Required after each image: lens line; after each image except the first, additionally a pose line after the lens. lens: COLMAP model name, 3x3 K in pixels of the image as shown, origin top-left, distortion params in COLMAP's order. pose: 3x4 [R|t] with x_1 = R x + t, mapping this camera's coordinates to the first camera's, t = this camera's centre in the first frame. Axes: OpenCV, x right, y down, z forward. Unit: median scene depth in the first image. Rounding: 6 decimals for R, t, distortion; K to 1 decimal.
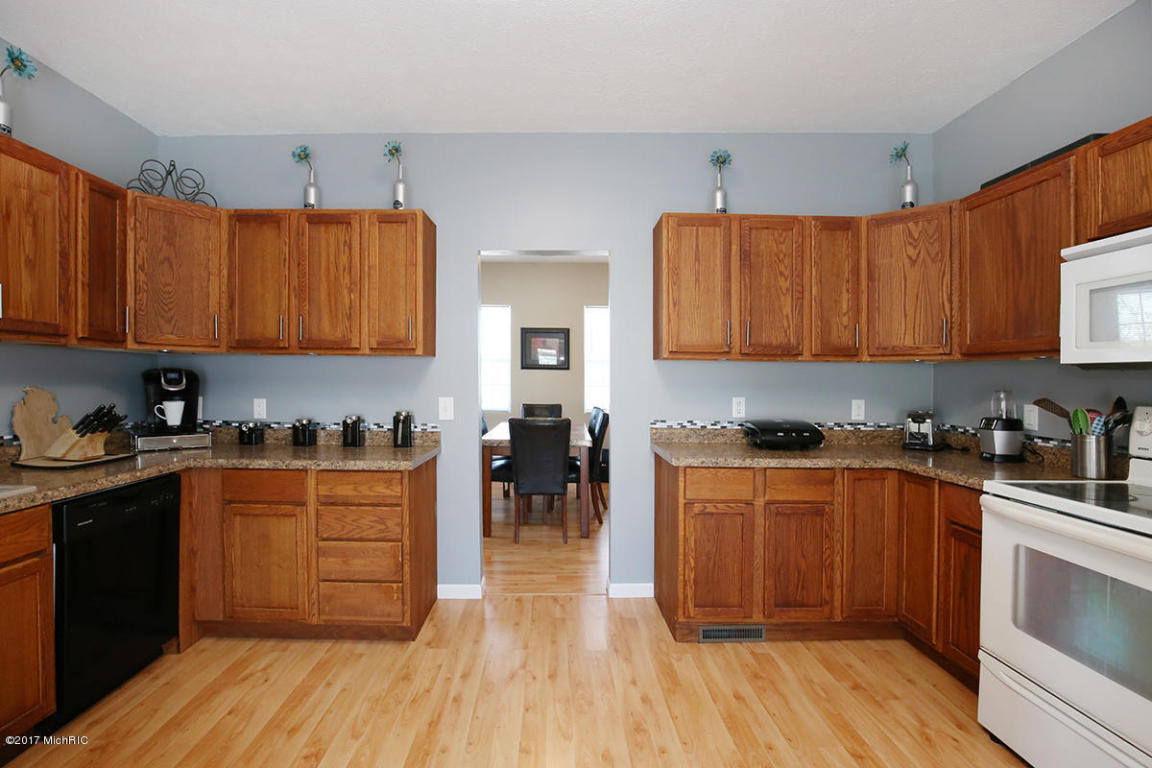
lens RADIAL K [[558.1, 0, 527.1], [0, 558.1, 390.0], [0, 0, 1]] dist [-0.018741, 0.000454]
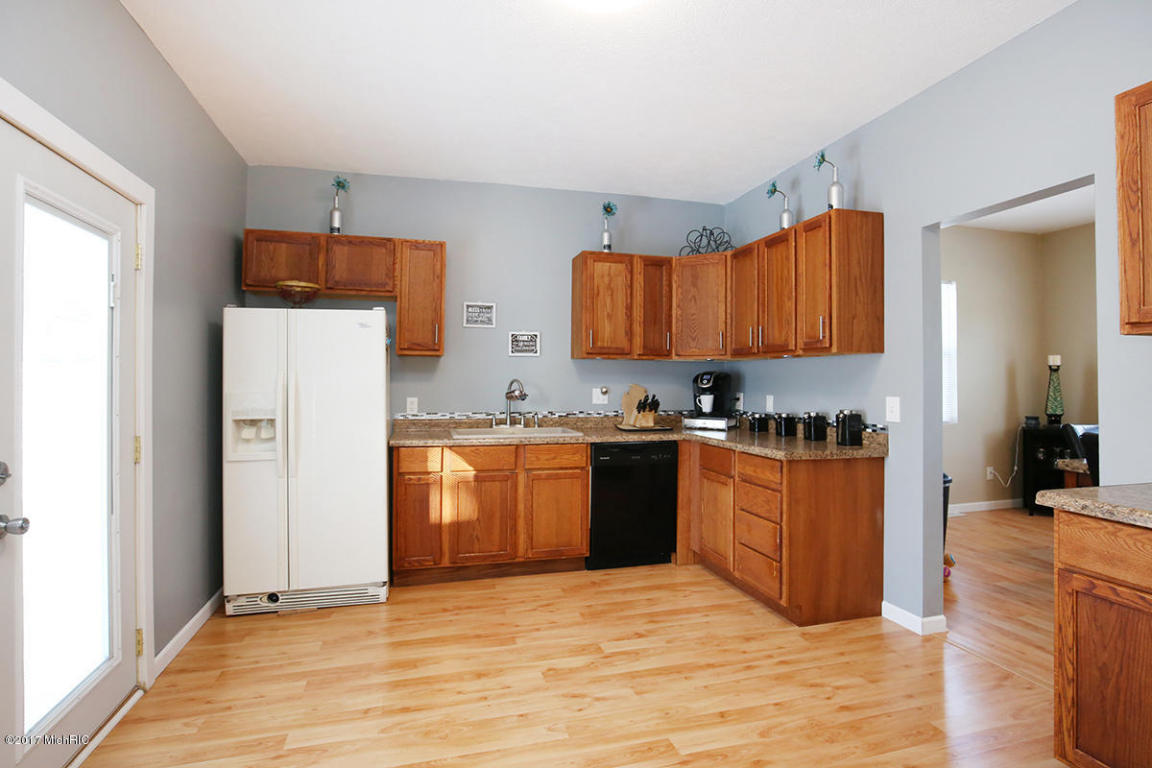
lens RADIAL K [[586.7, 0, 576.0], [0, 586.7, 384.0], [0, 0, 1]] dist [0.000270, 0.000307]
pose [[0.266926, -0.003537, -0.963711, 0.773551], [-0.022702, 0.999693, -0.009957, 0.015842], [0.963450, 0.024536, 0.266764, 0.299375]]
